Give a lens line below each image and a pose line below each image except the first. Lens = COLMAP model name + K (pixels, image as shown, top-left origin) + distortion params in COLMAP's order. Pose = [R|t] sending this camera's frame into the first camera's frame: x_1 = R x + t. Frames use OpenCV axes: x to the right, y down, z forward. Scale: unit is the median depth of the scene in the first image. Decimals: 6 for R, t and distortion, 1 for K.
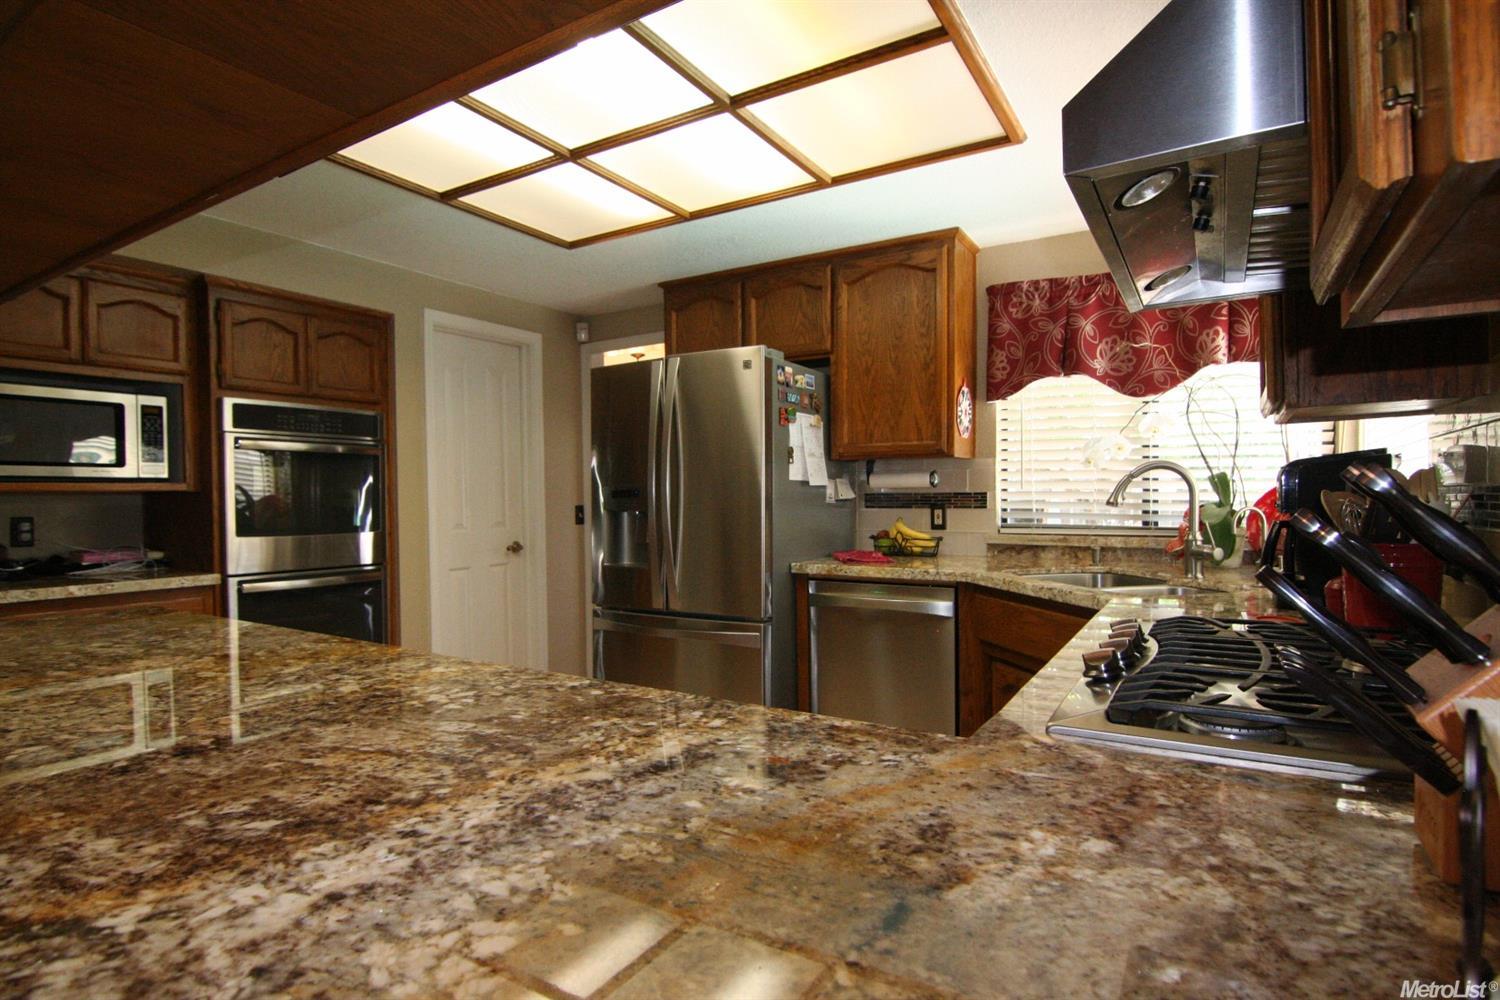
lens RADIAL K [[765.4, 0, 751.4], [0, 765.4, 508.0], [0, 0, 1]] dist [0.001407, -0.017461]
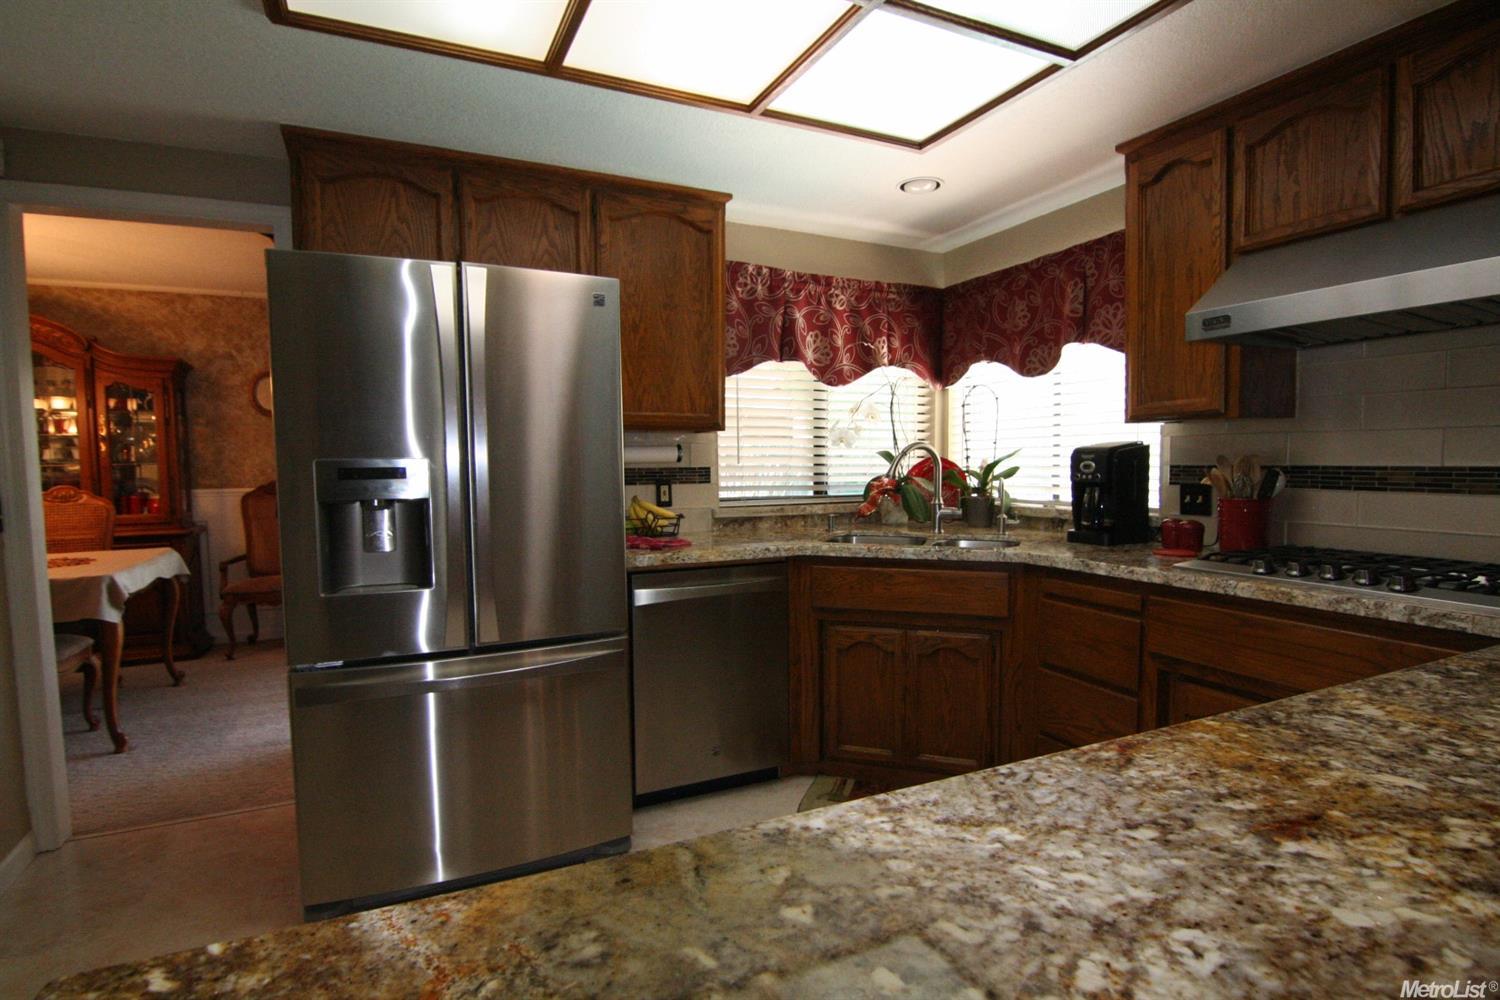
lens RADIAL K [[765.4, 0, 751.4], [0, 765.4, 508.0], [0, 0, 1]] dist [0.001407, -0.017461]
pose [[0.542131, -0.049882, 0.838812, -0.535067], [0.016161, 0.998671, 0.048944, -0.015963], [-0.840139, -0.012978, 0.542217, 0.433013]]
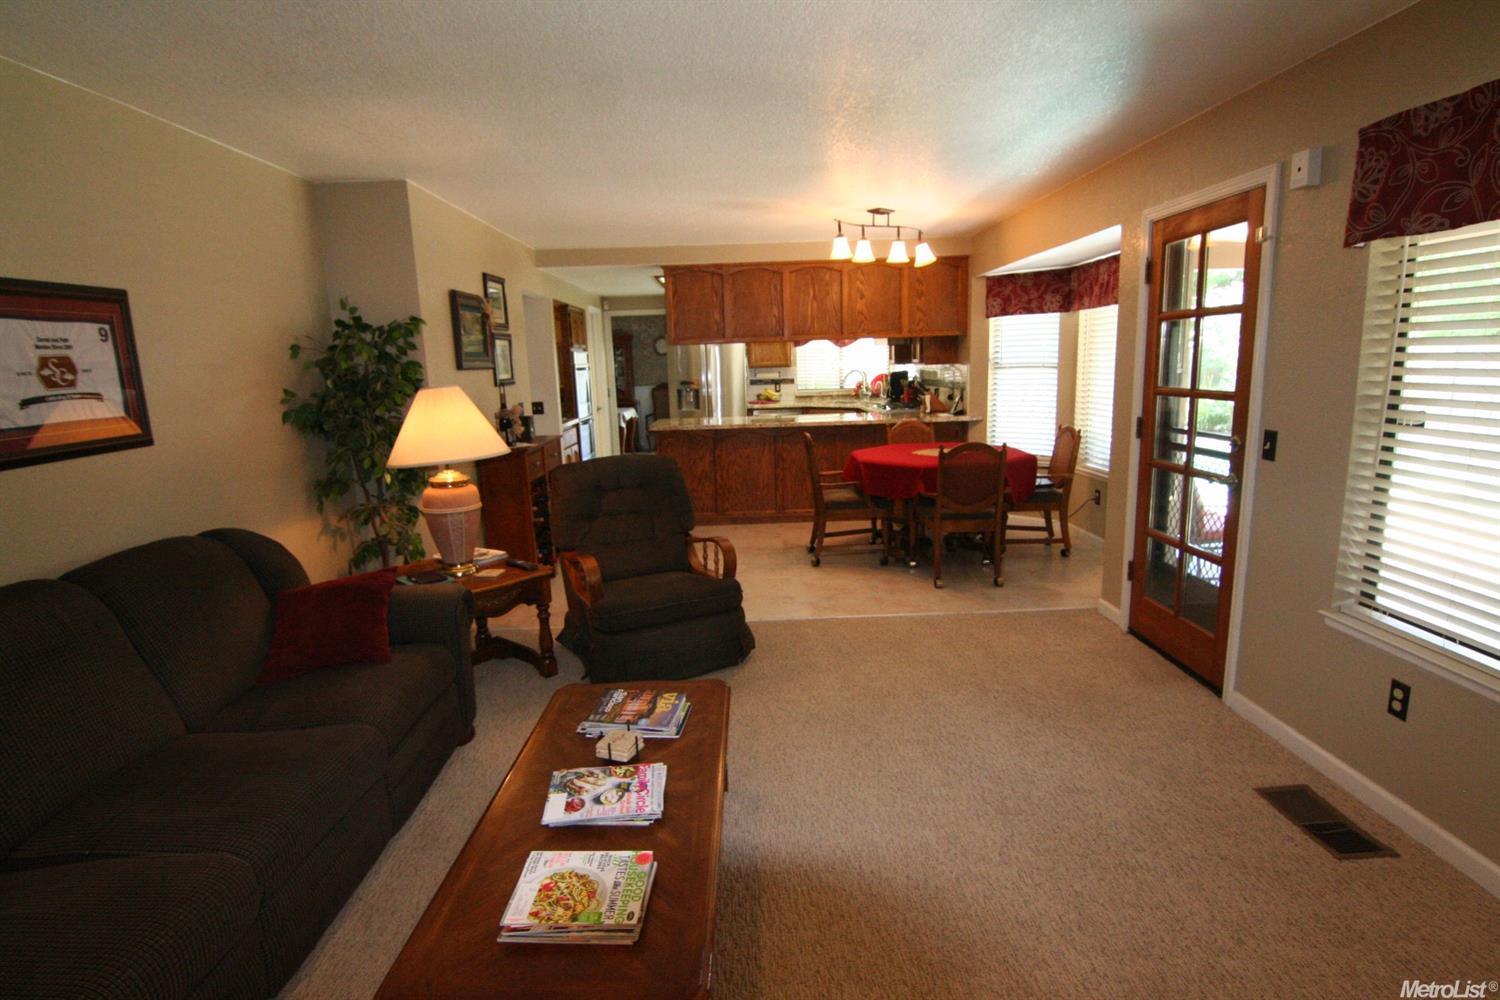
lens RADIAL K [[765.4, 0, 751.4], [0, 765.4, 508.0], [0, 0, 1]] dist [0.001407, -0.017461]
pose [[0.839170, -0.113834, 0.531823, -1.560520], [0.026358, 0.985214, 0.169289, -0.034666], [-0.543231, -0.128045, 0.829762, -1.538164]]
